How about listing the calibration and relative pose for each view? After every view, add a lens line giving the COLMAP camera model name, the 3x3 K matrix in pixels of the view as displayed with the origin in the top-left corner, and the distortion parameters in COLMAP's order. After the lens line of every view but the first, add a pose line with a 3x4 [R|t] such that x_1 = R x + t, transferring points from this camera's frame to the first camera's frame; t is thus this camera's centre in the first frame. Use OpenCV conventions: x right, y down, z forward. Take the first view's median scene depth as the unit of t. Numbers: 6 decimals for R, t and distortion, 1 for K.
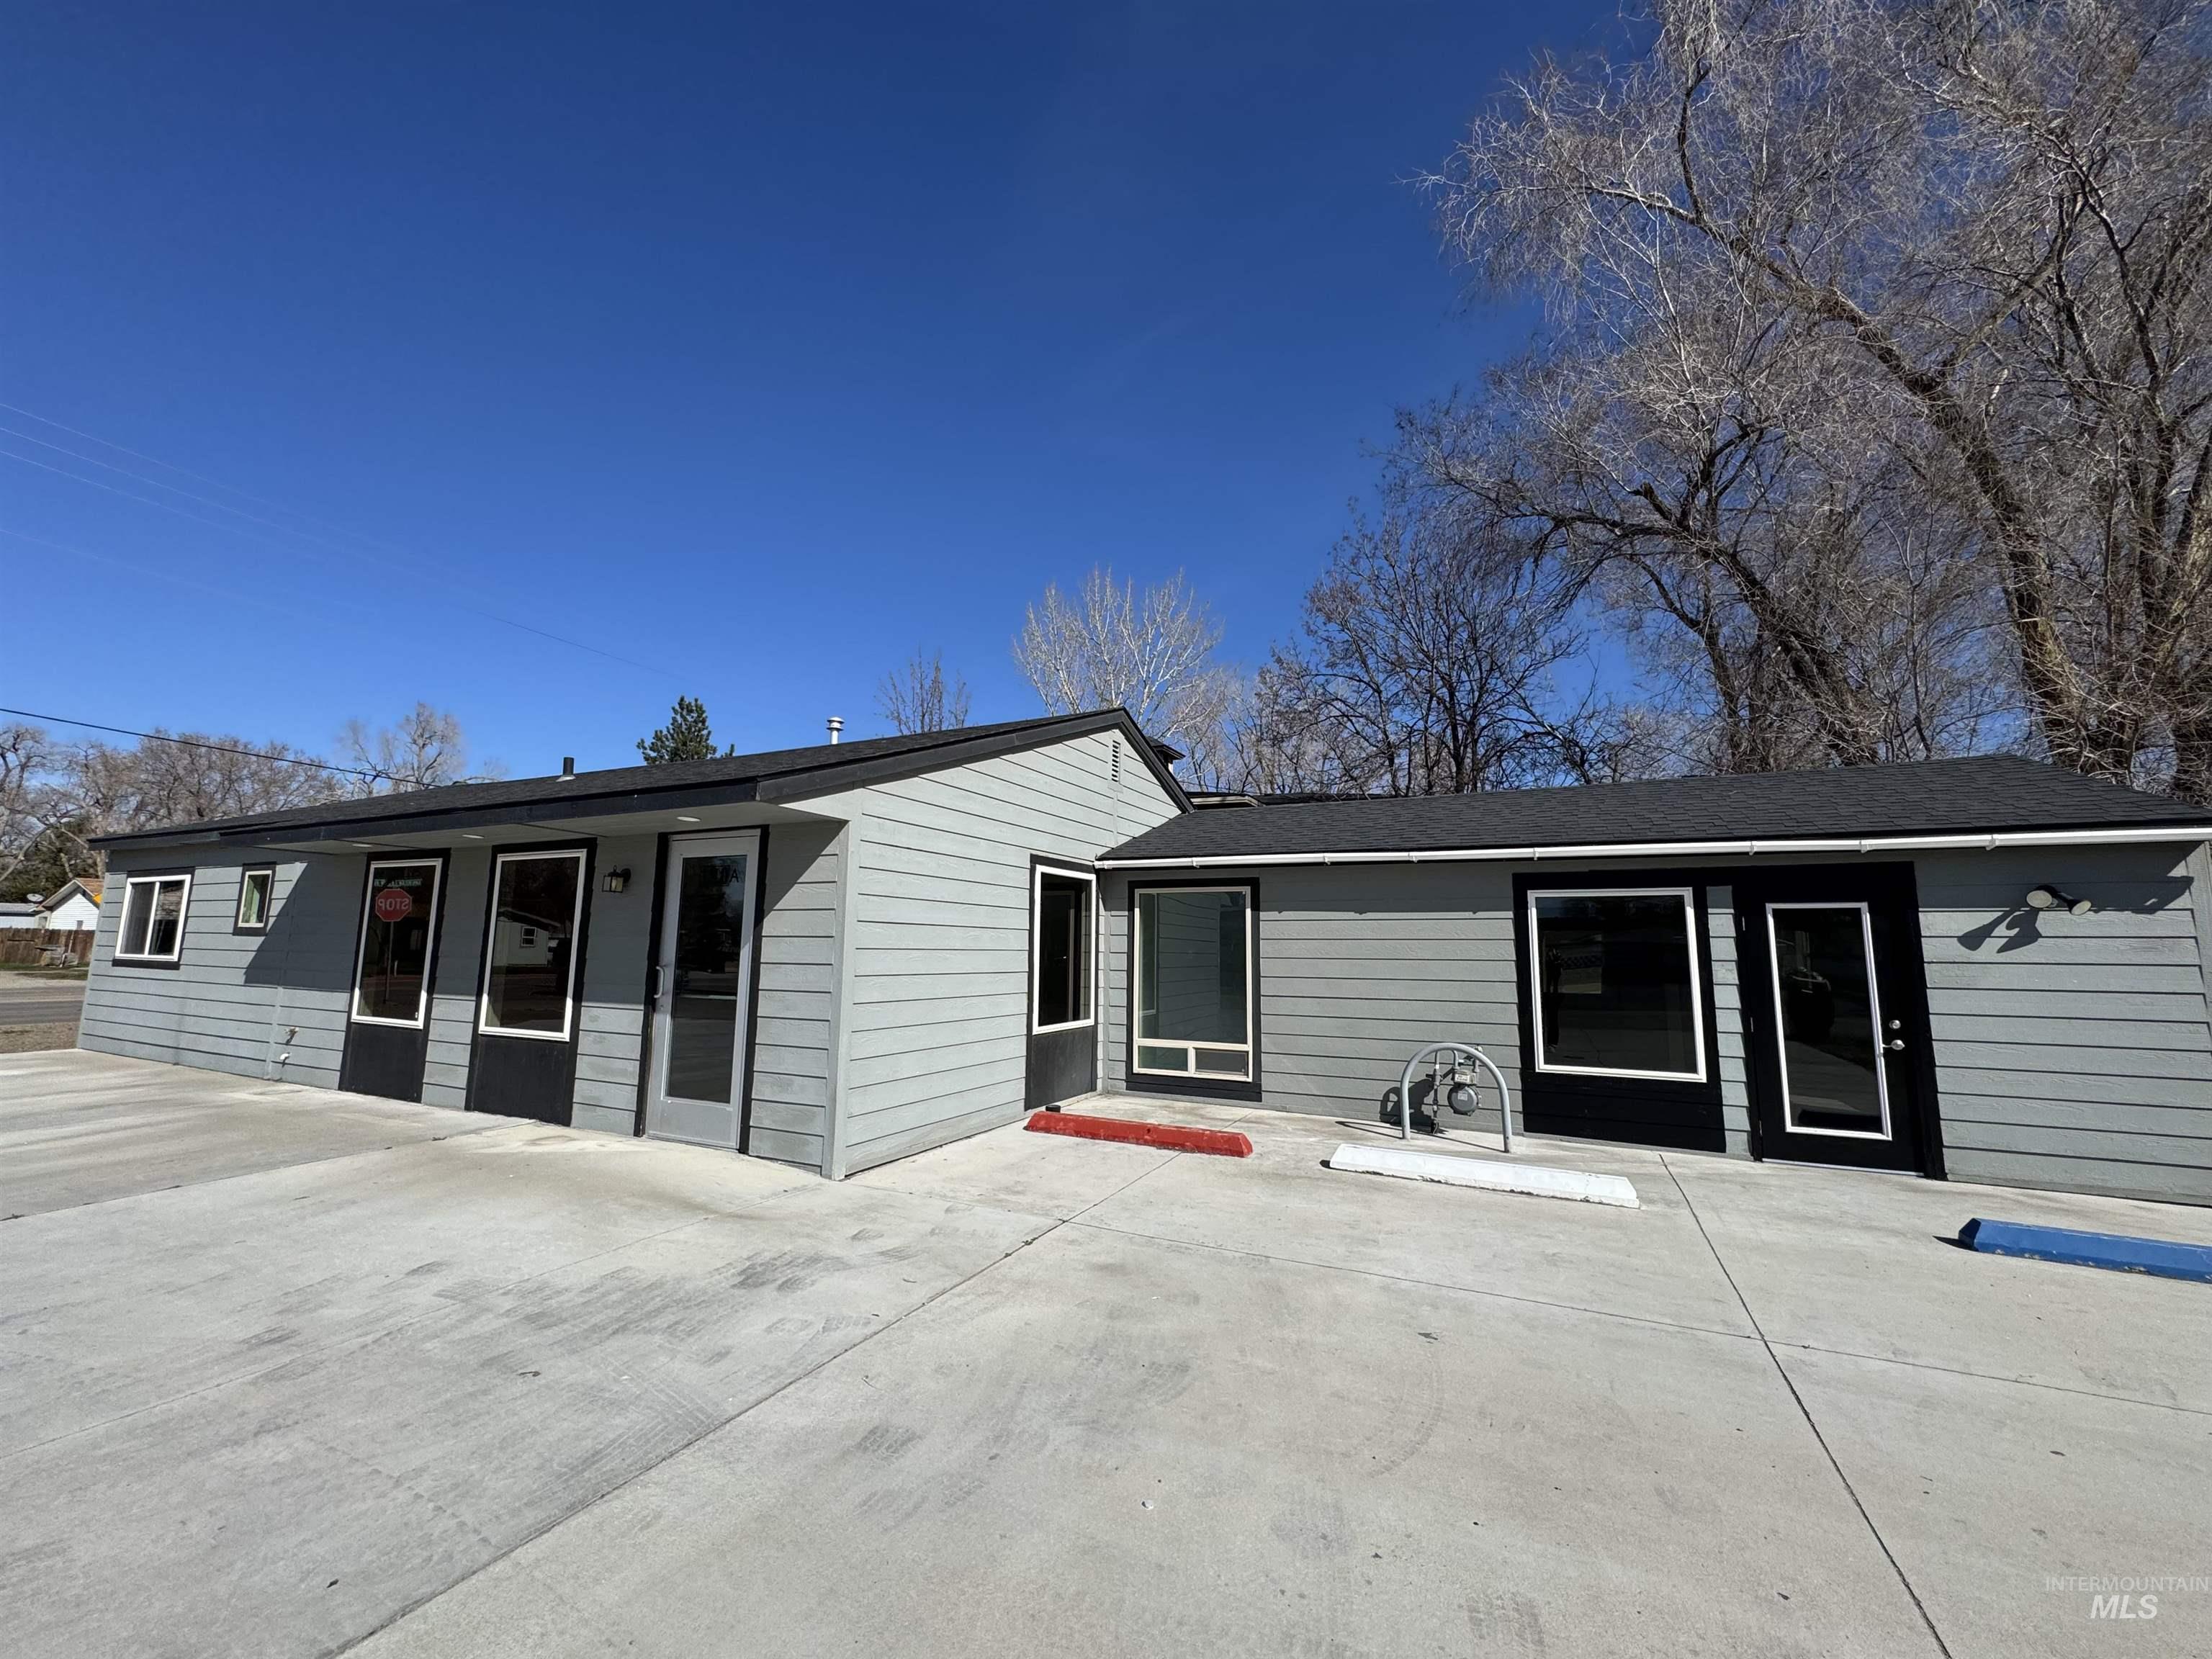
lens RADIAL K [[881.5, 0, 1104.8], [0, 881.5, 832.0], [0, 0, 1]] dist [-0.003795, 0.000706]
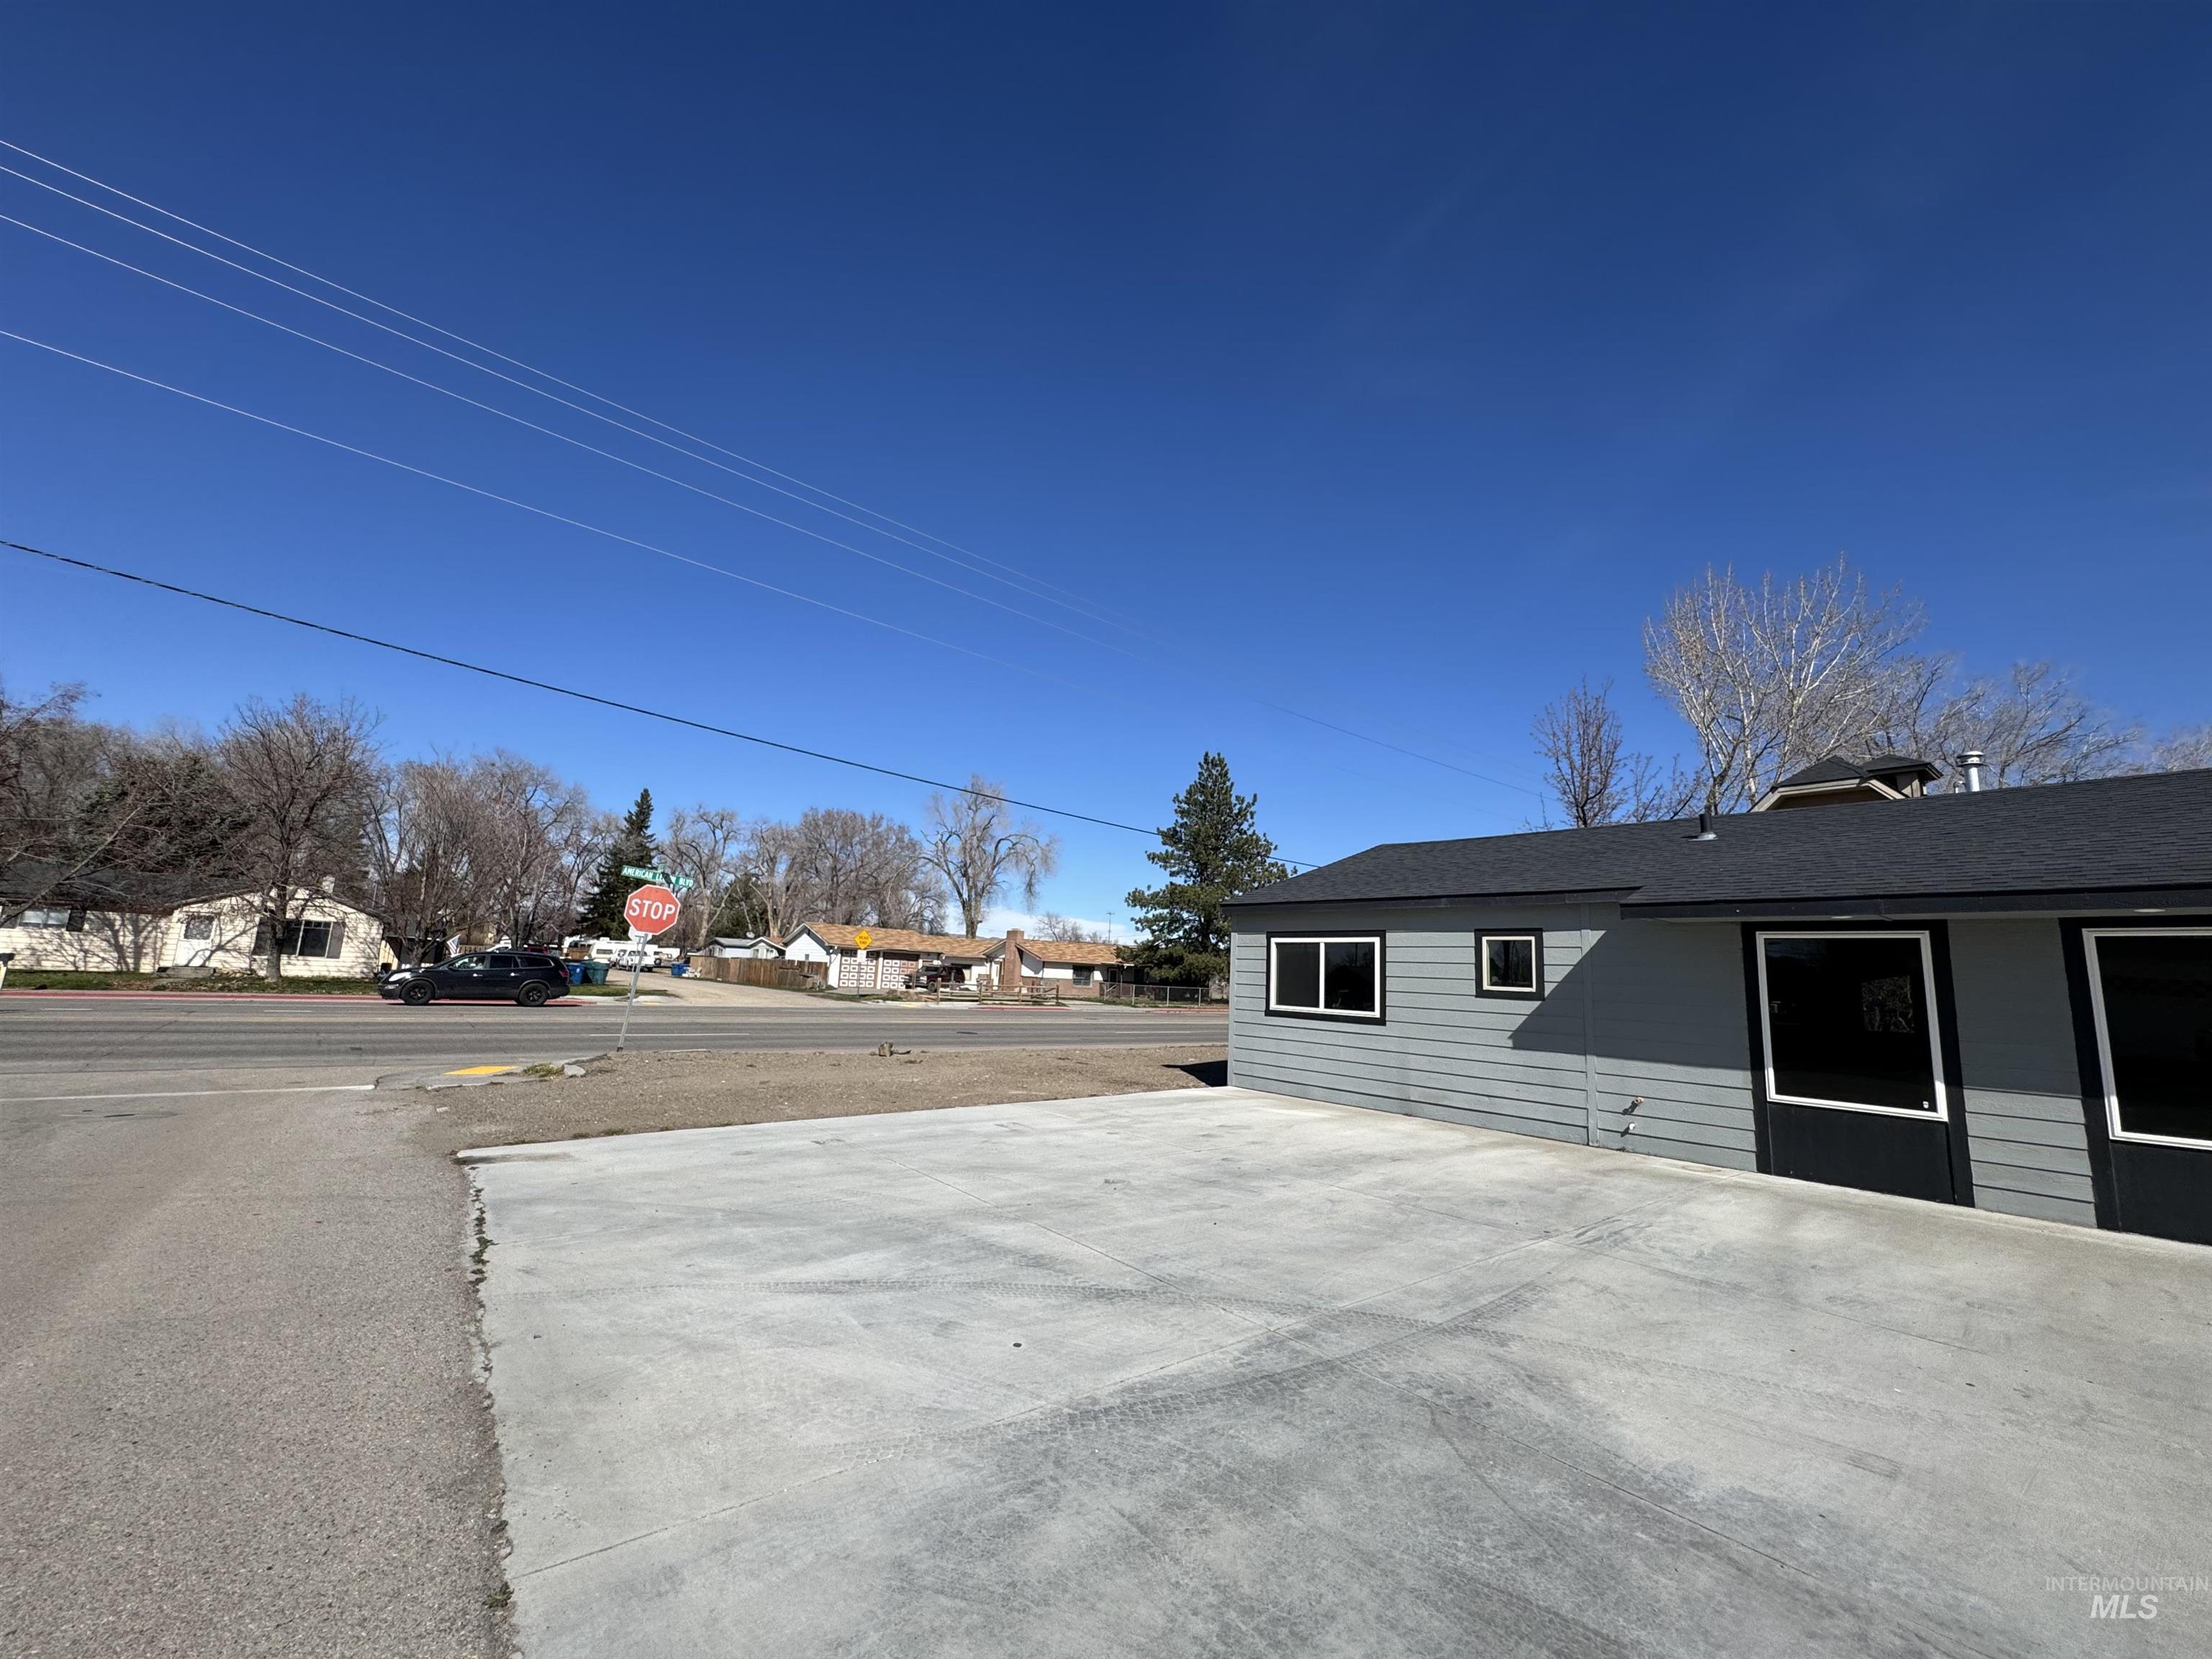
lens RADIAL K [[881.5, 0, 1105.0], [0, 881.5, 832.4], [0, 0, 1]] dist [-0.003795, 0.000706]
pose [[0.909275, -0.039941, -0.414274, -1.290189], [0.021252, 0.998542, -0.049625, -0.050152], [0.415652, 0.036319, 0.908798, -0.205455]]
